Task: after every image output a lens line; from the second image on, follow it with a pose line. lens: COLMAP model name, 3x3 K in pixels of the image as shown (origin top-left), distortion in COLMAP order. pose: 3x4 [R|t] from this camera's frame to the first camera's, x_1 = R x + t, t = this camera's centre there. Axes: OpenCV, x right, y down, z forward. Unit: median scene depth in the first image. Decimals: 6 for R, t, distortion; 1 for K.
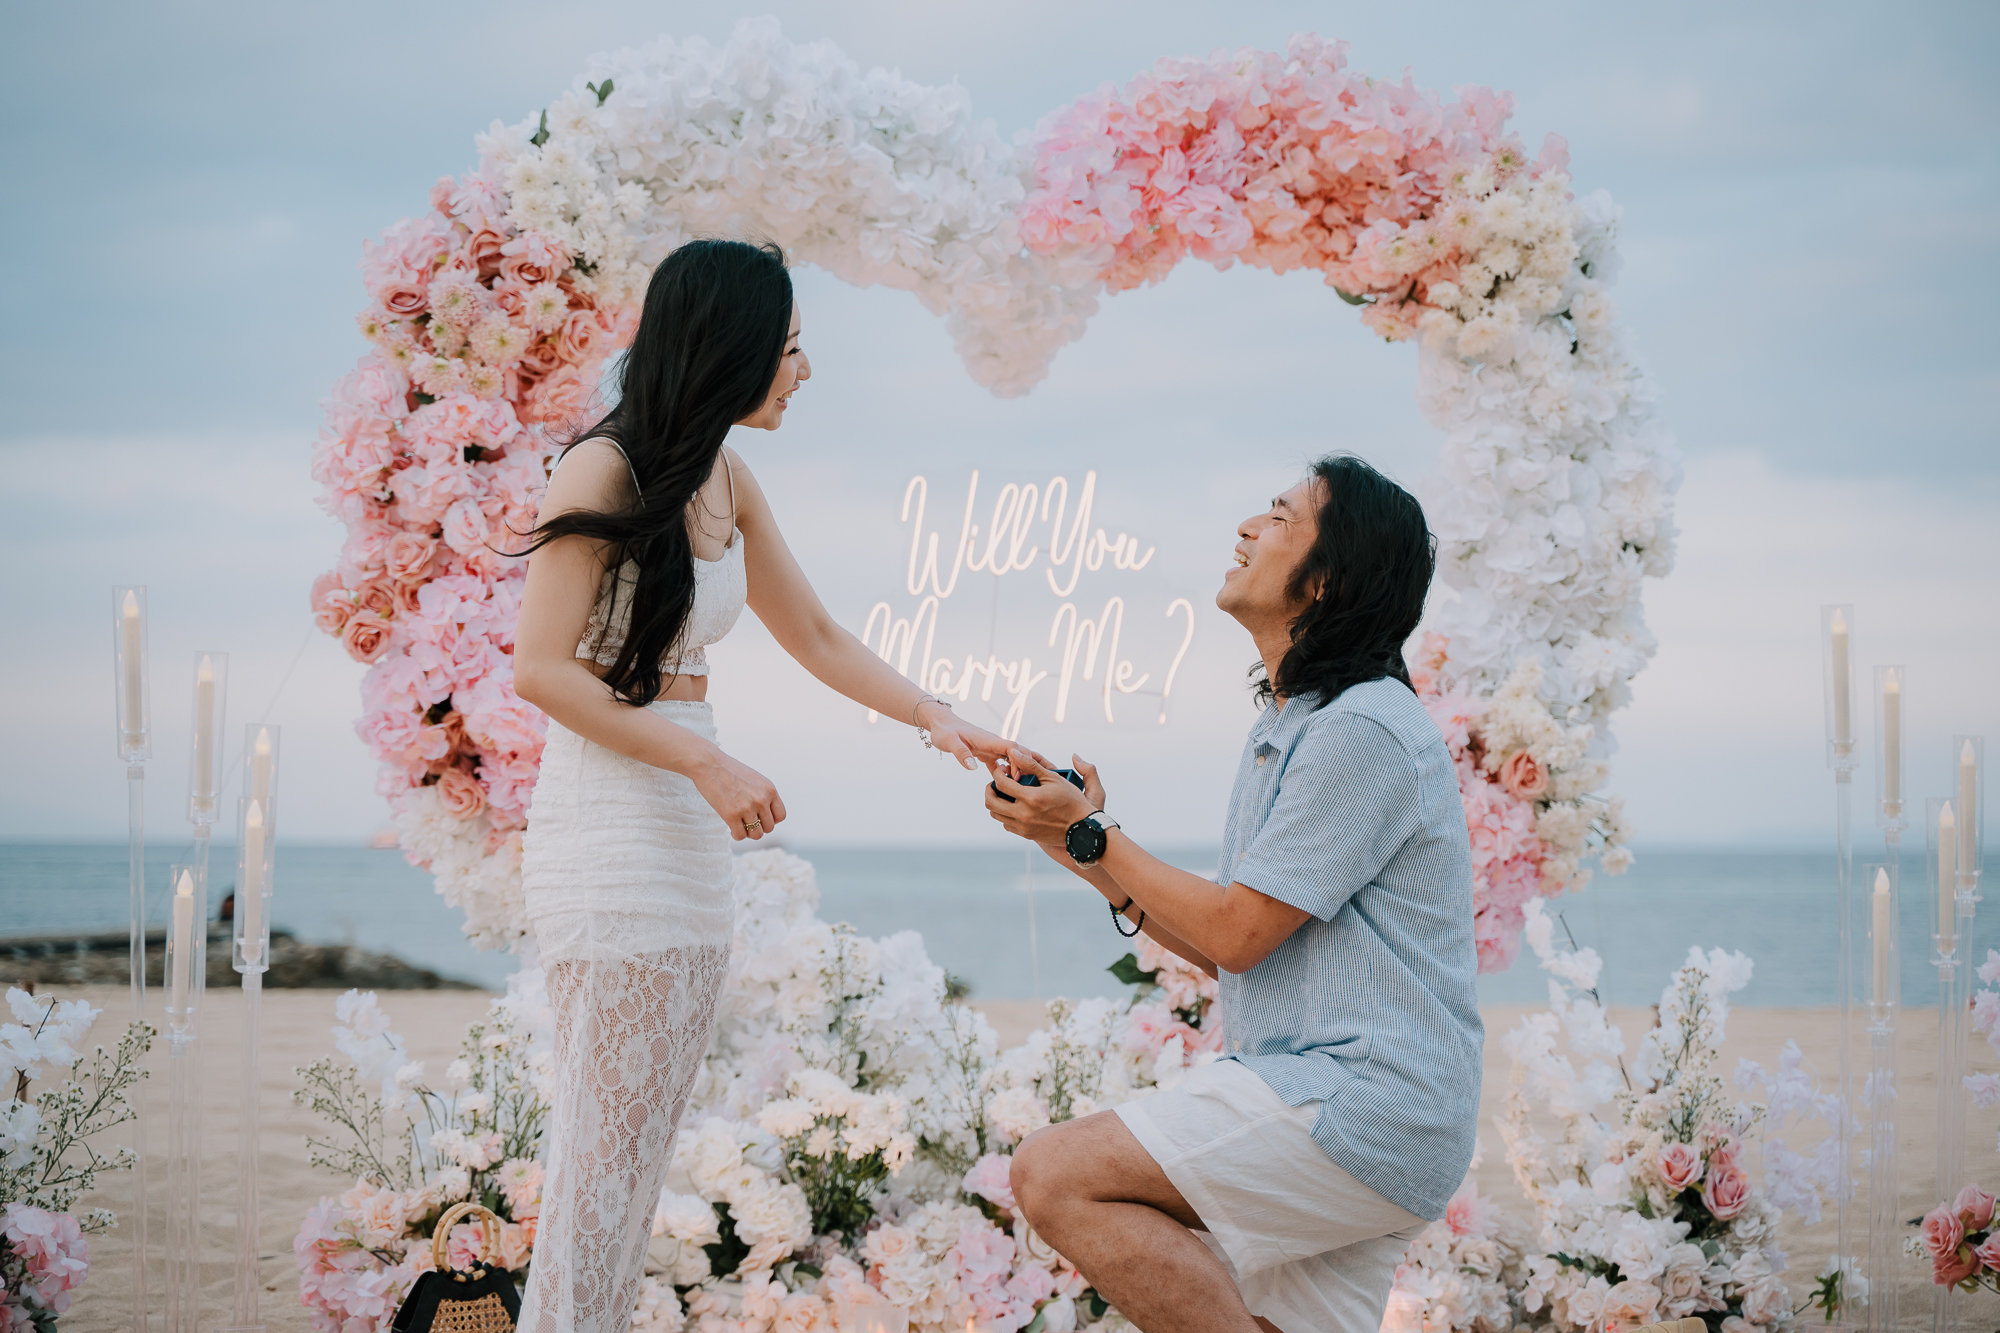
lens RADIAL K [[4123.2, 0, 1000.0], [0, 4123.2, 666.5], [0, 0, 1]] dist [0.003815, -0.155005]
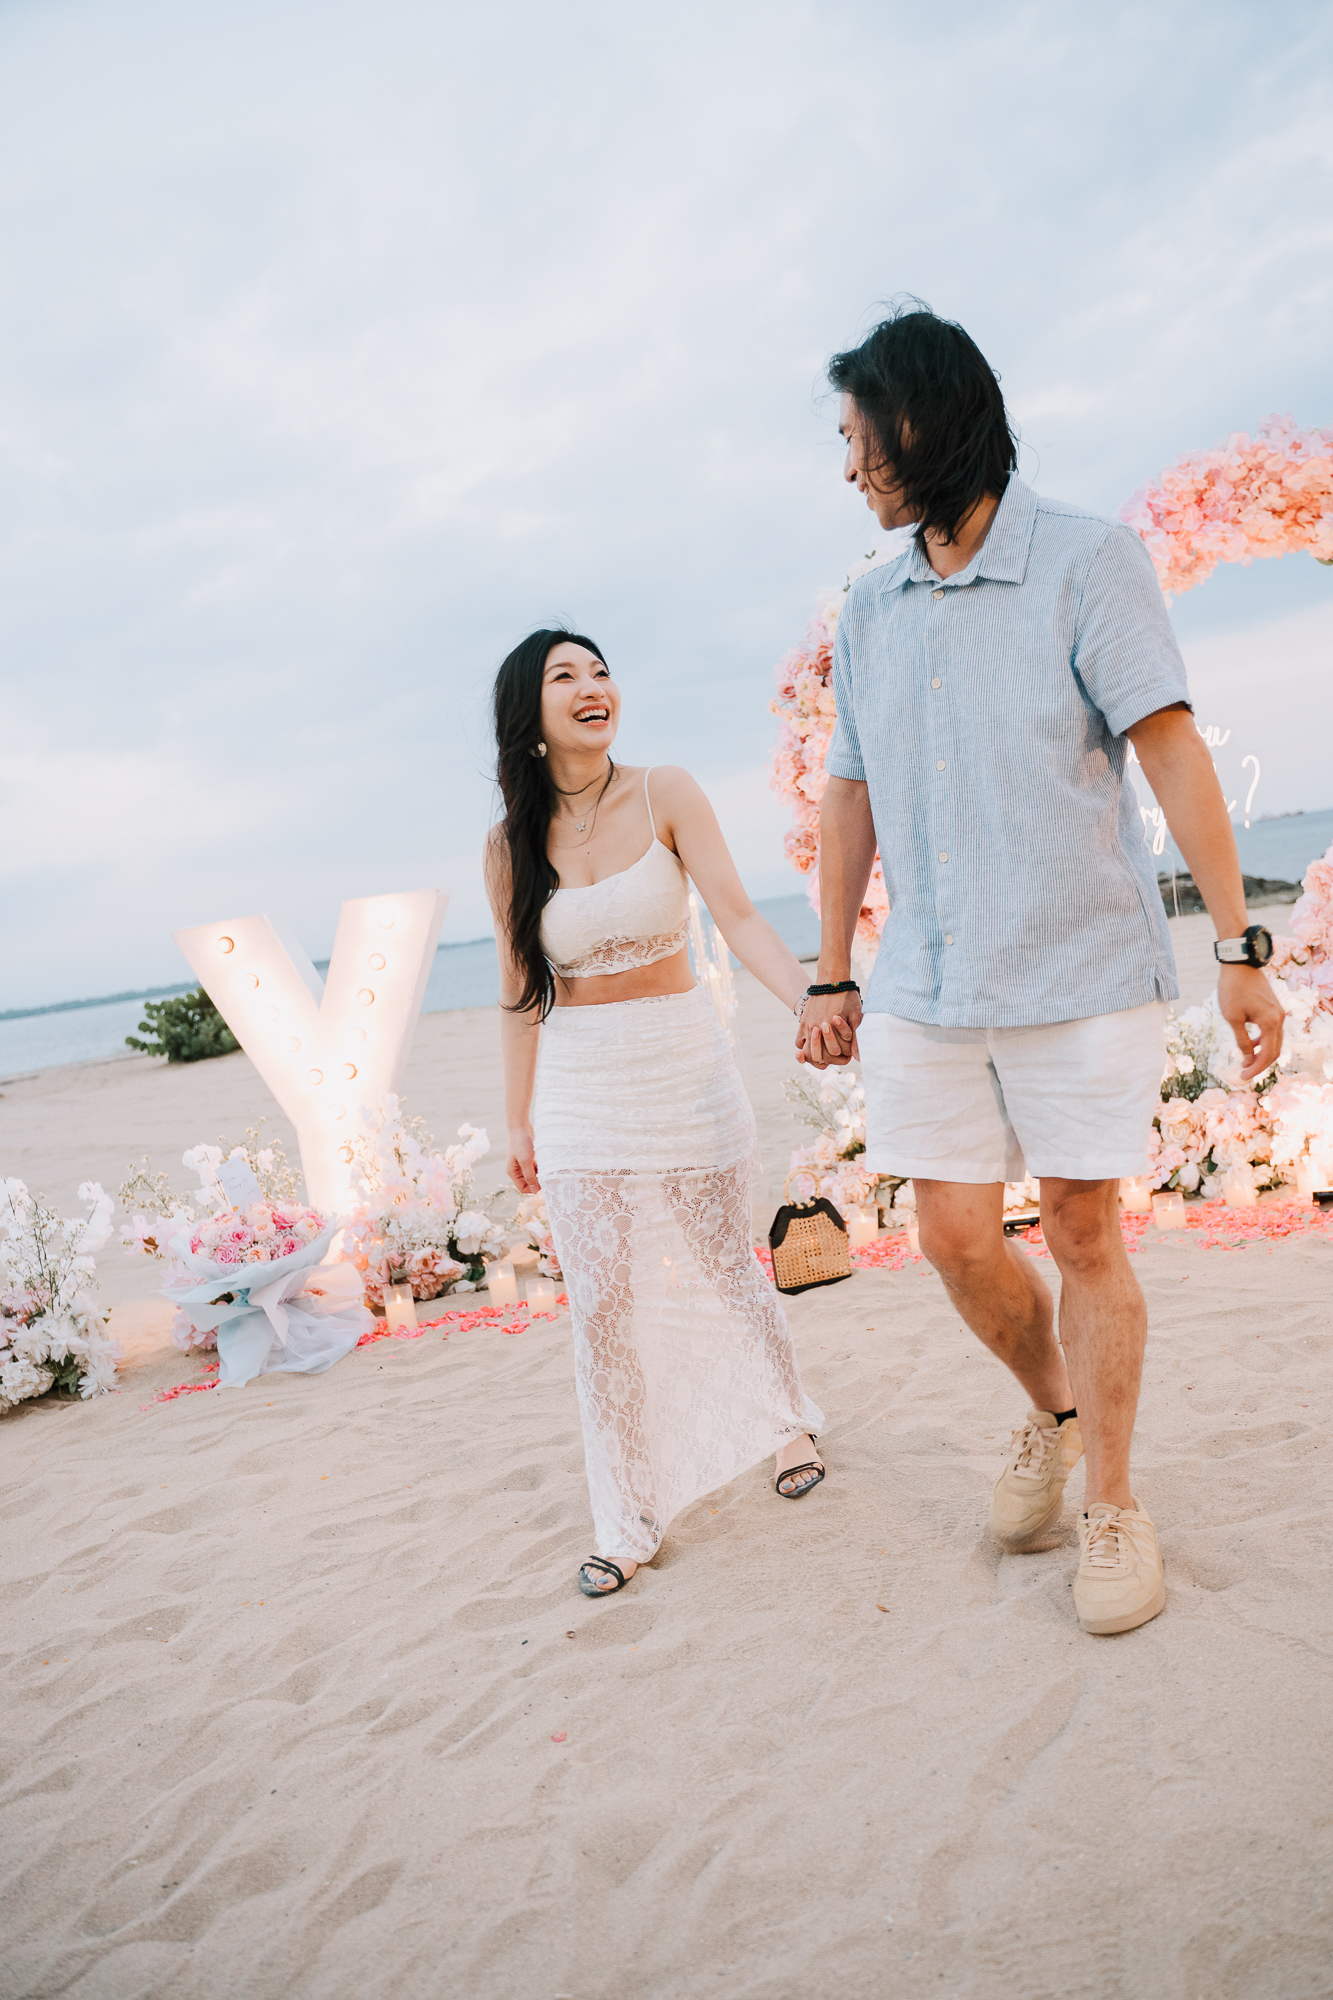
lens RADIAL K [[1555.8, 0, 666.5], [0, 1555.8, 1000.0], [0, 0, 1]] dist [0.000604, -0.003961]
pose [[0.859261, -0.117372, -0.497890, 0.159276], [0.183410, 0.979296, 0.085672, -0.017655], [0.477527, -0.164932, 0.862998, 0.297001]]
